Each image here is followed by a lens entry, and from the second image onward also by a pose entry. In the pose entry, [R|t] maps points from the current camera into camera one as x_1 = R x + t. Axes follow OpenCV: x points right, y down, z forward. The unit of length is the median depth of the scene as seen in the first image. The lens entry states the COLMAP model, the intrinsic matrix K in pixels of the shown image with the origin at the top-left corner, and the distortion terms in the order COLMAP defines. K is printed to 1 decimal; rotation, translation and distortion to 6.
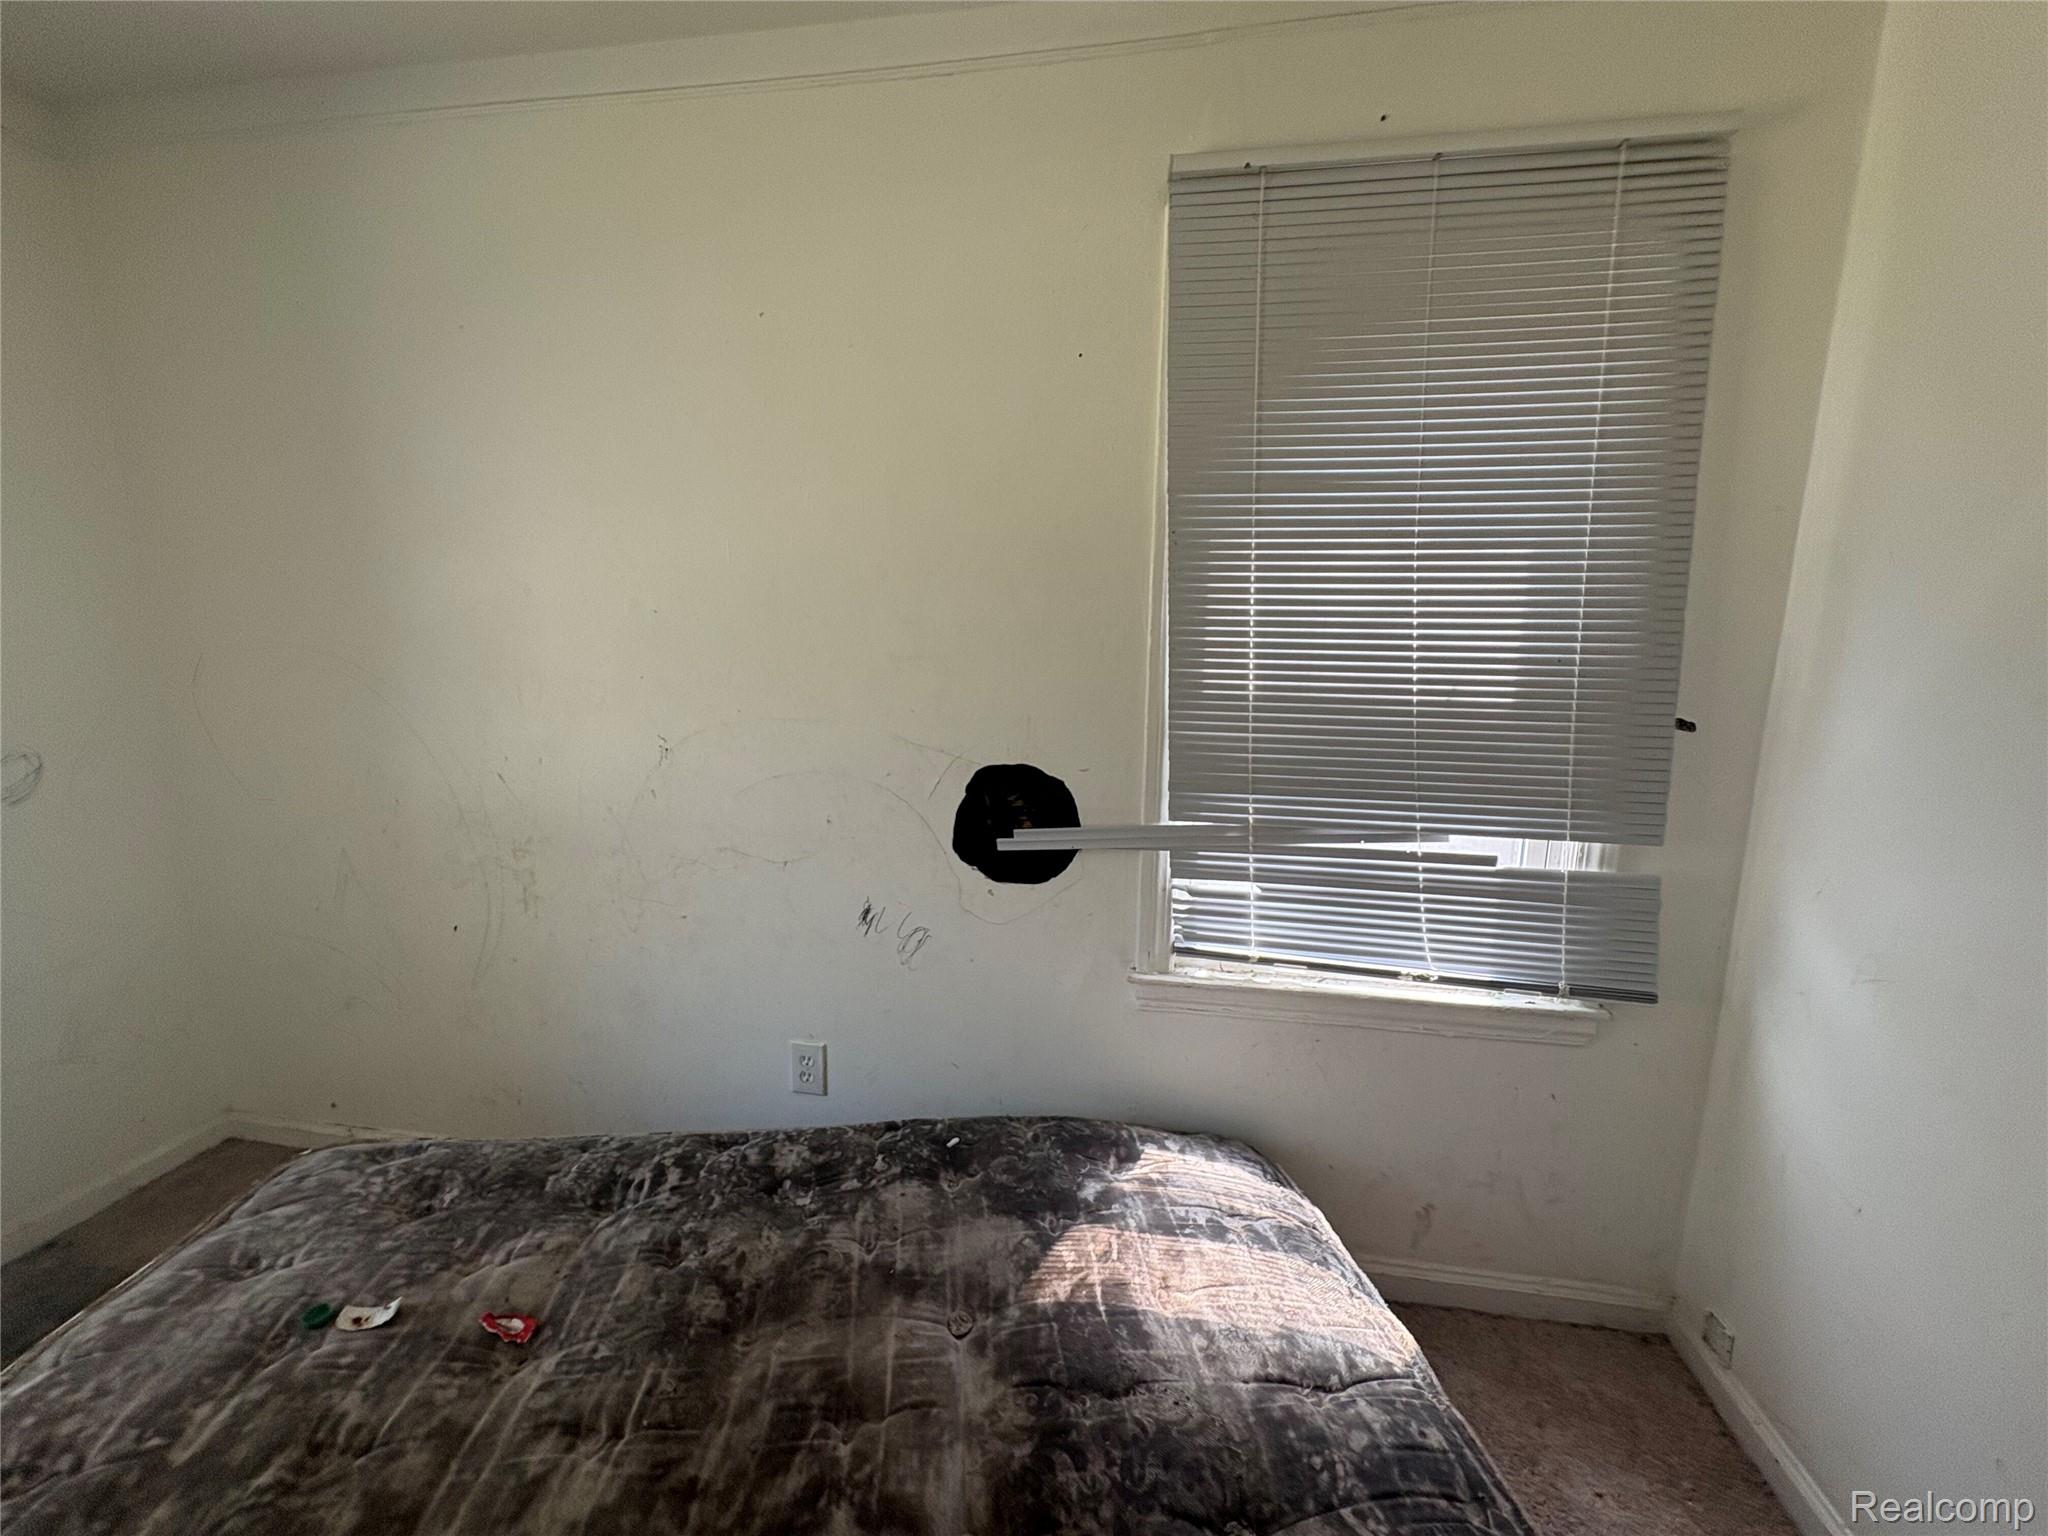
lens RADIAL K [[817.7, 0, 1024.0], [0, 817.7, 768.0], [0, 0, 1]] dist [0.000887, -0.000253]
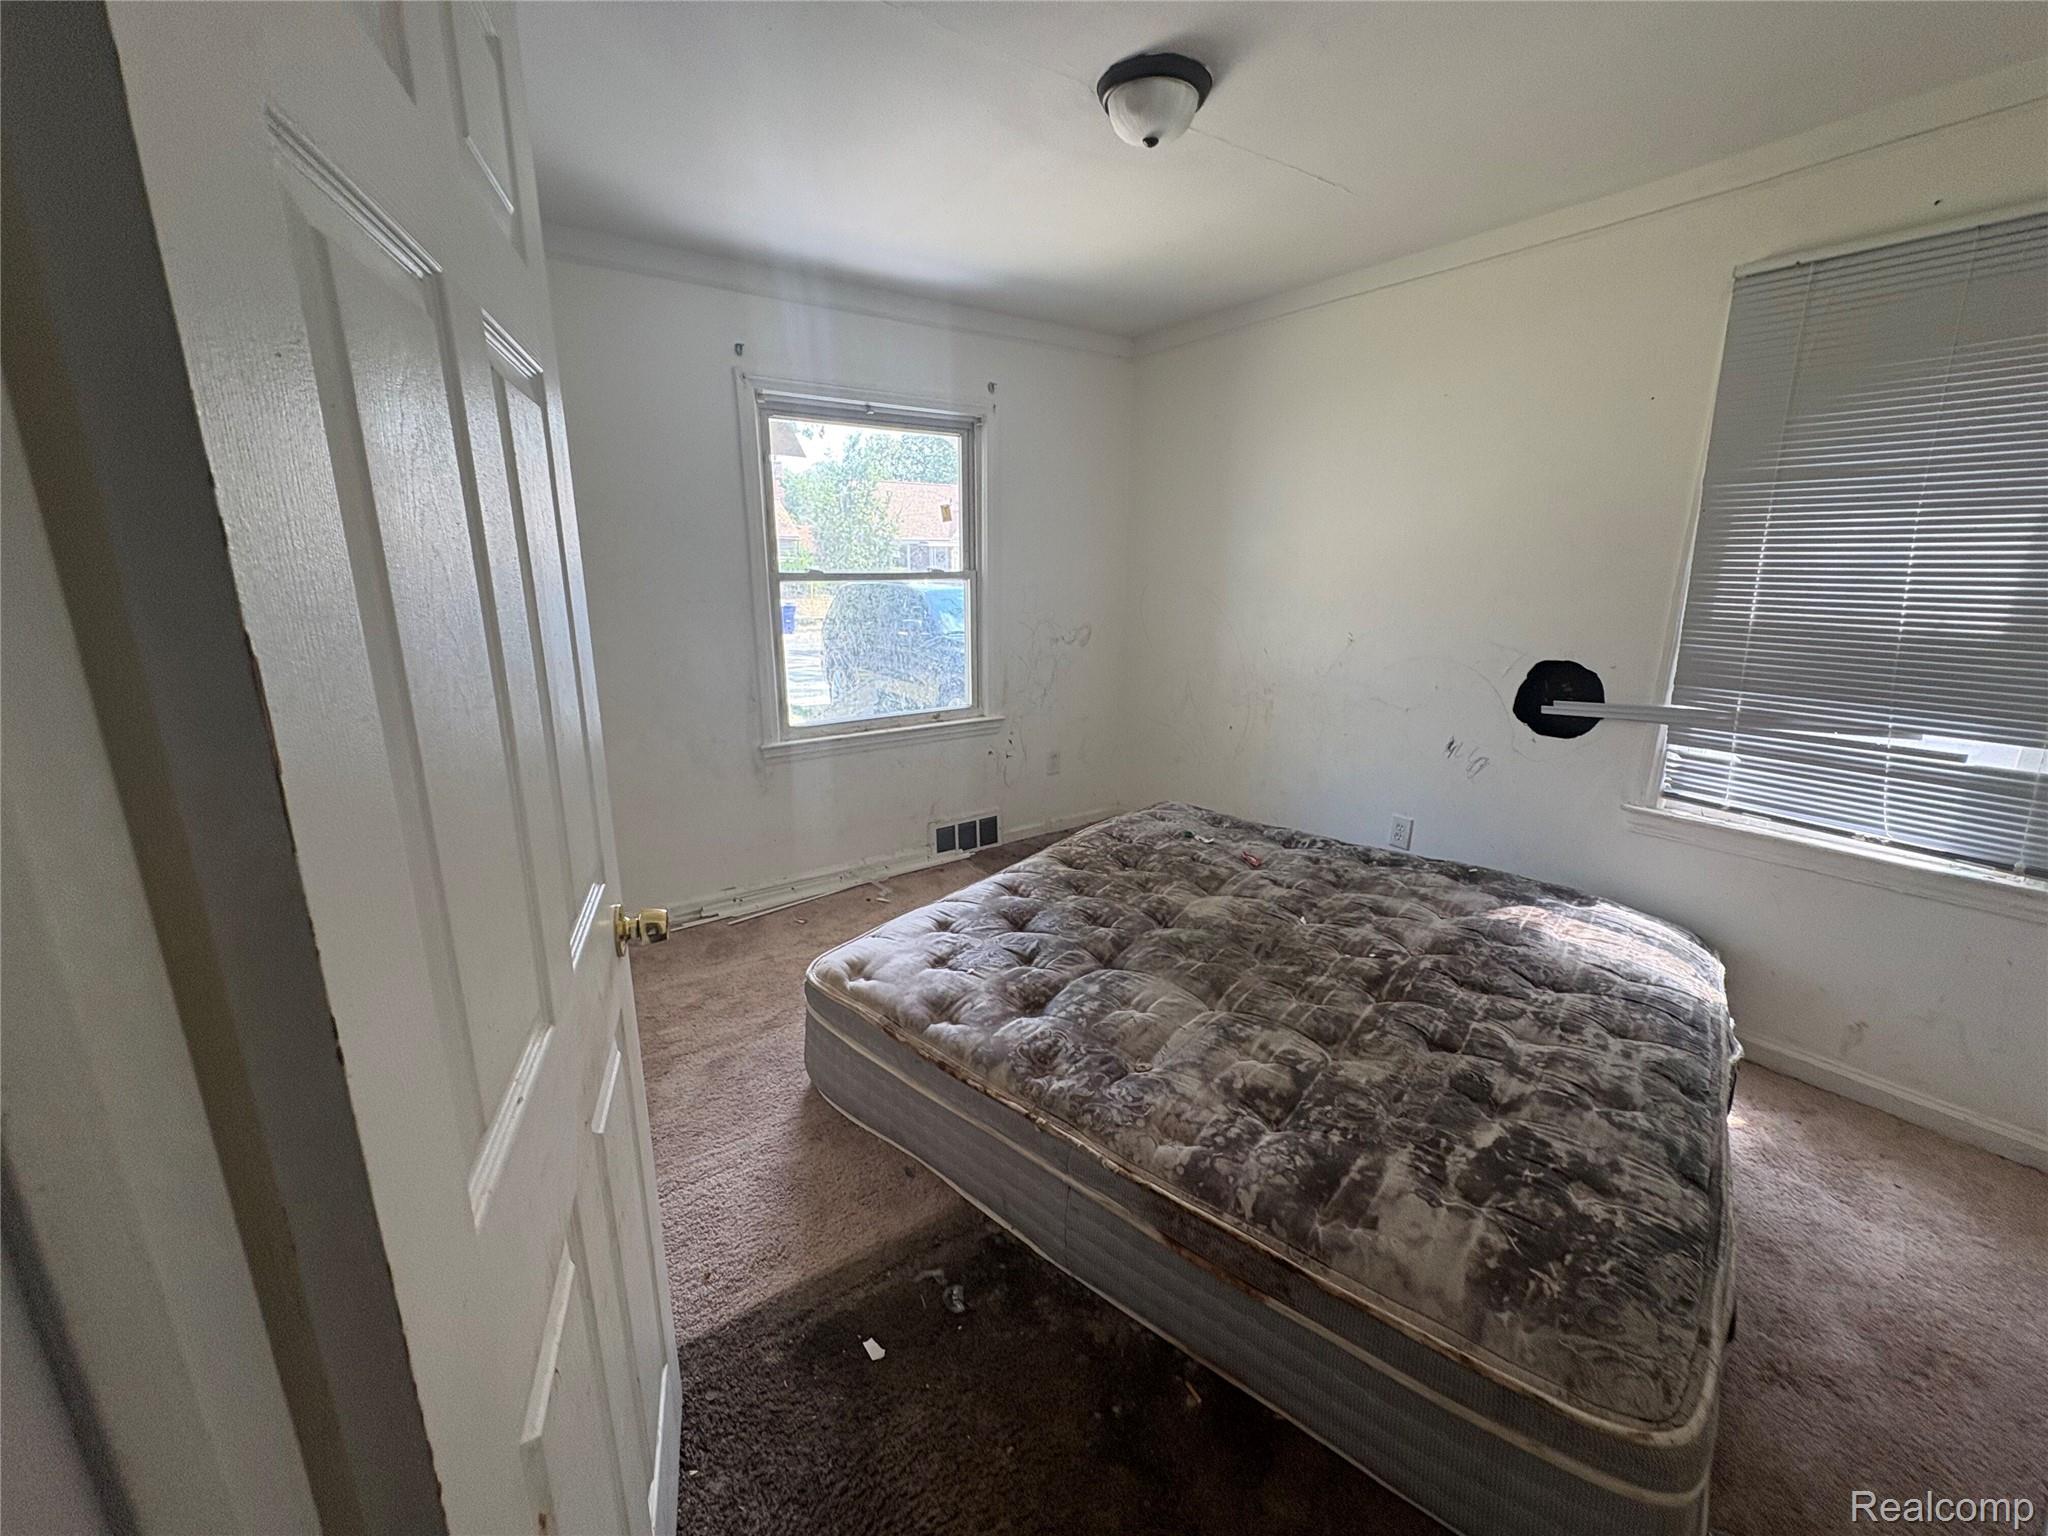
lens RADIAL K [[817.7, 0, 1024.0], [0, 817.7, 768.0], [0, 0, 1]] dist [0.000887, -0.000253]
pose [[0.699710, 0.169839, -0.693946, 0.426047], [-0.124272, 0.985458, 0.115881, 0.159643], [0.703536, 0.005155, 0.710641, -0.943628]]
